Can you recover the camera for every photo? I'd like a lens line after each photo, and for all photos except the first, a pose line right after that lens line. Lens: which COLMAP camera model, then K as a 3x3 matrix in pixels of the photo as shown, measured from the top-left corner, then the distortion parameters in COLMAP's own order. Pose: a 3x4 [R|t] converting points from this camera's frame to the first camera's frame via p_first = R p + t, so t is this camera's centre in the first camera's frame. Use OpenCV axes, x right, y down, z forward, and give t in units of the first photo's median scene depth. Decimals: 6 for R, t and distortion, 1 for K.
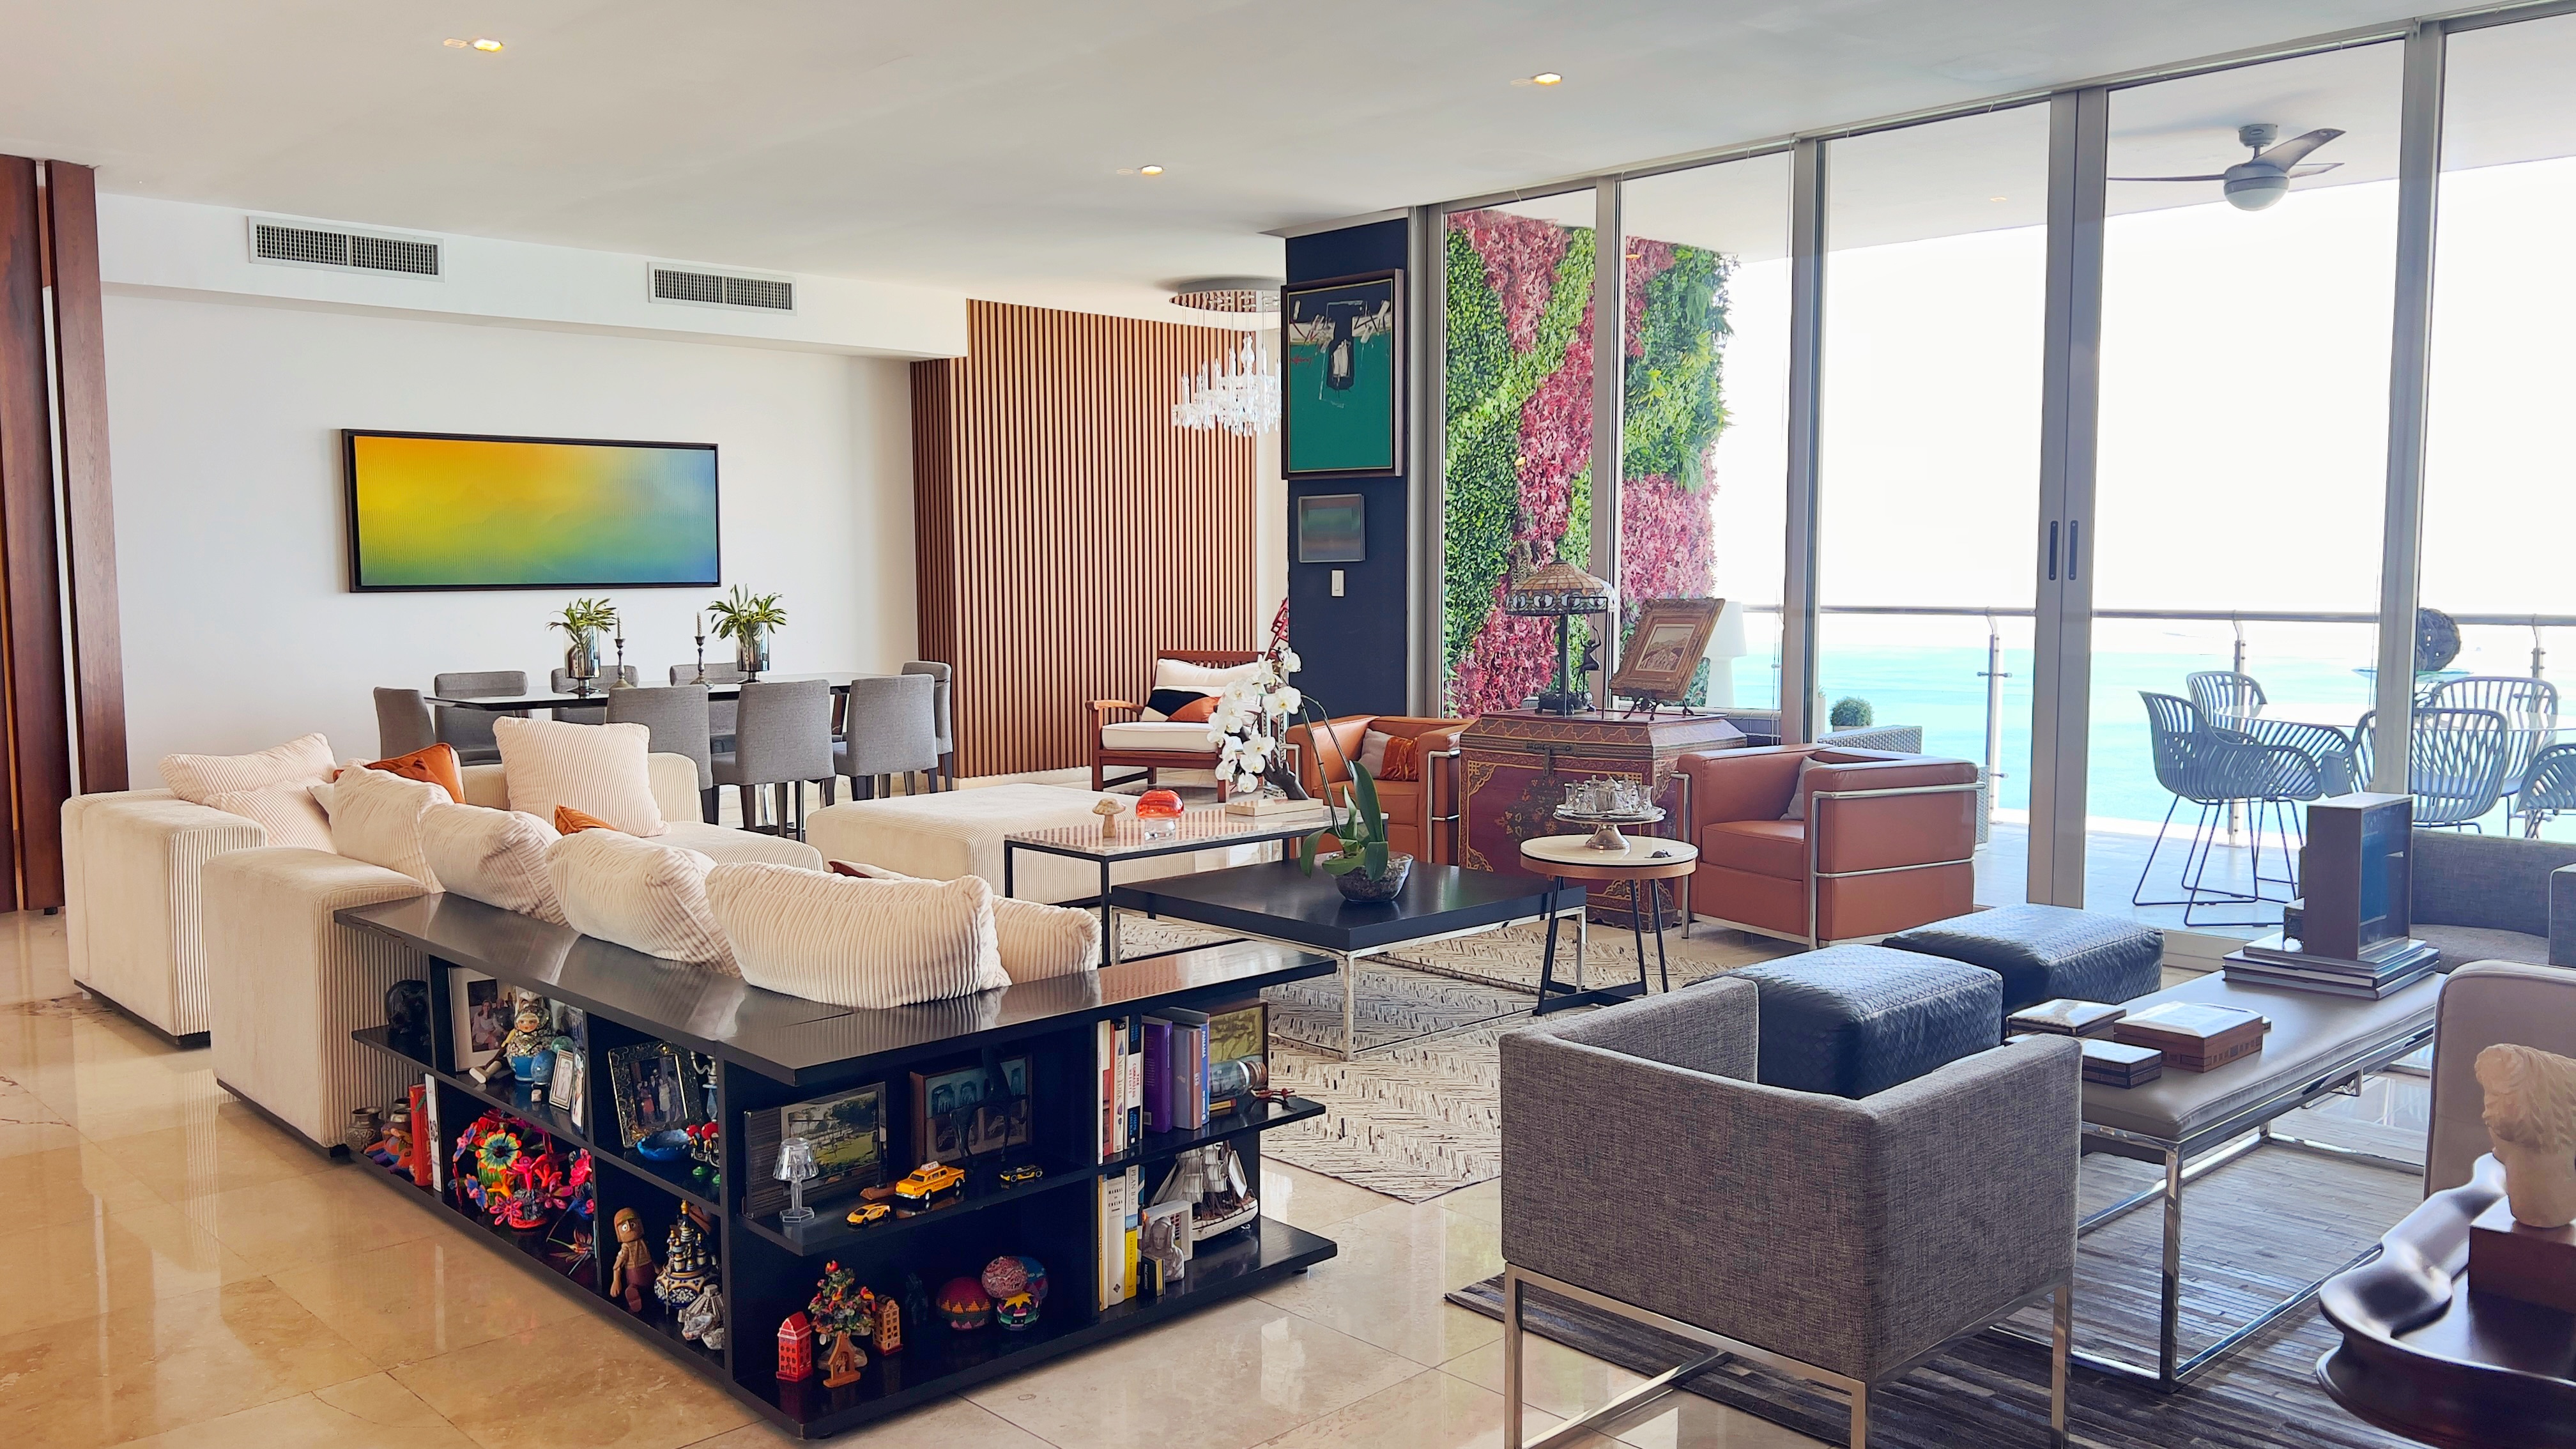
lens RADIAL K [[1953.3, 0, 1286.3], [0, 1953.3, 729.8], [0, 0, 1]] dist [0.008026, 0.001445]
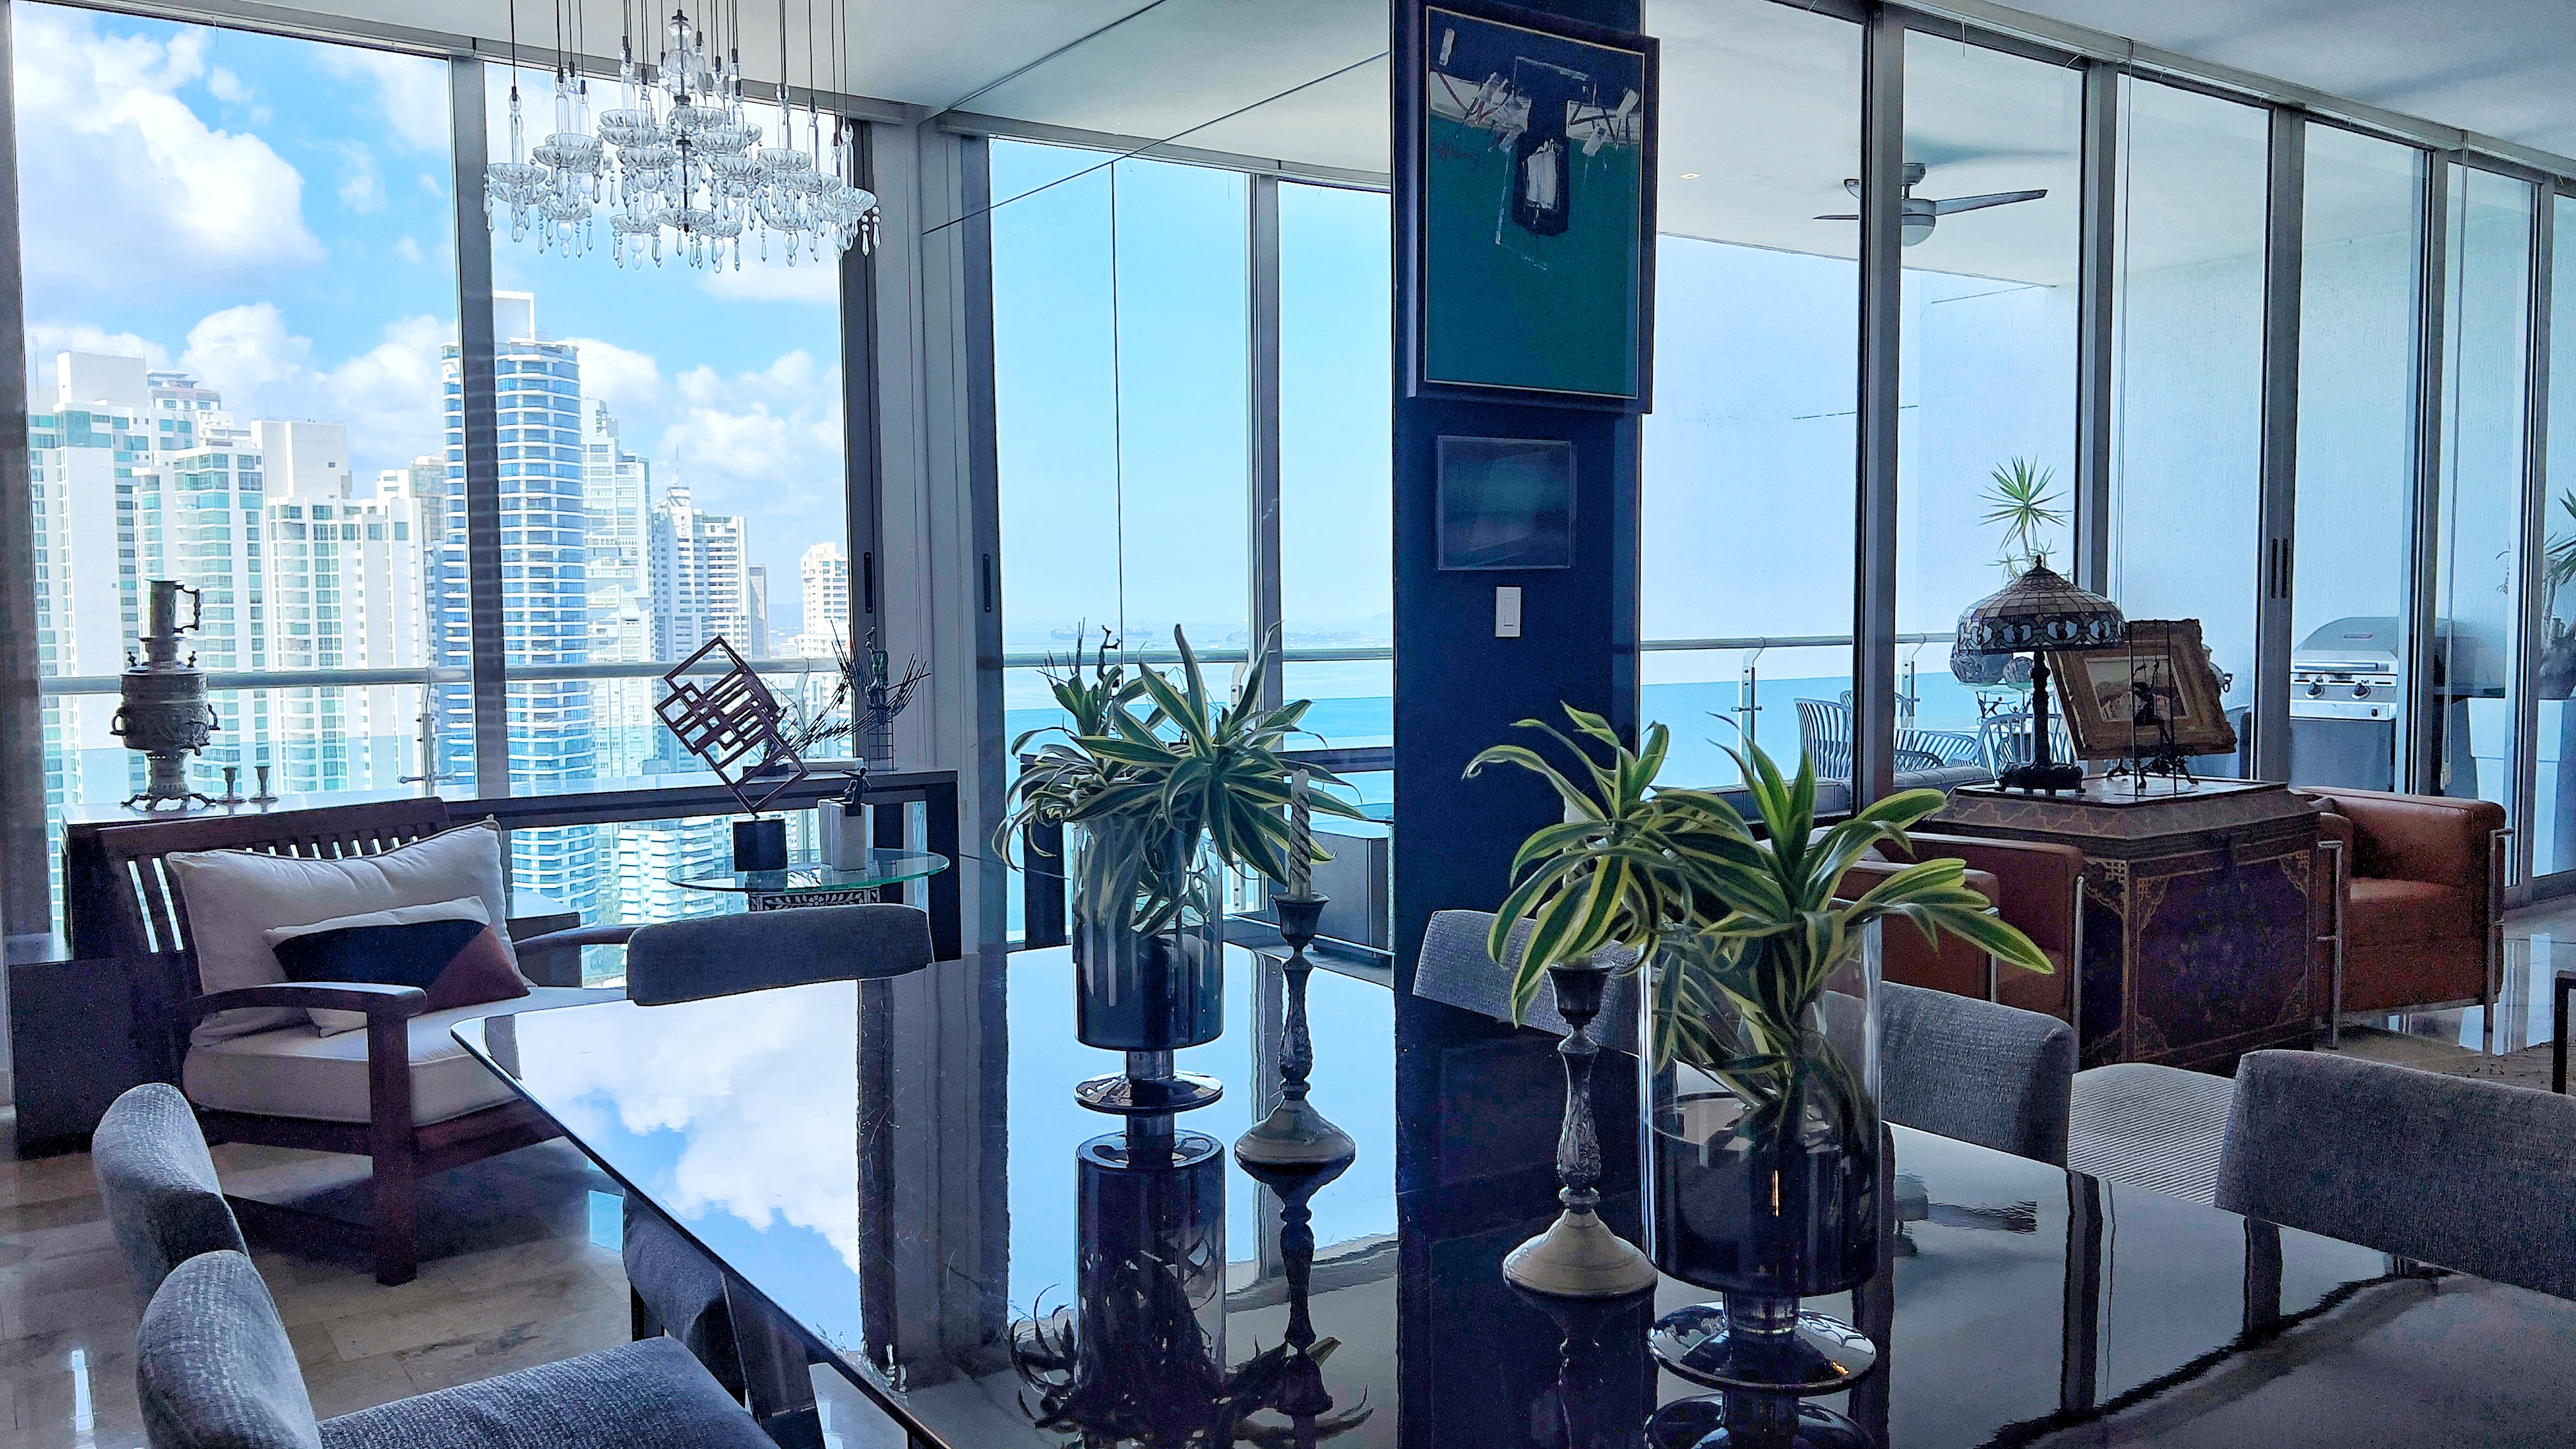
lens RADIAL K [[1953.3, 0, 1288.7], [0, 1953.3, 728.9], [0, 0, 1]] dist [0.008026, 0.001445]
pose [[0.159777, -0.055953, 0.985566, -0.497576], [0.089339, 0.995115, 0.042012, -0.072529], [-0.983102, 0.081337, 0.163995, 0.995439]]
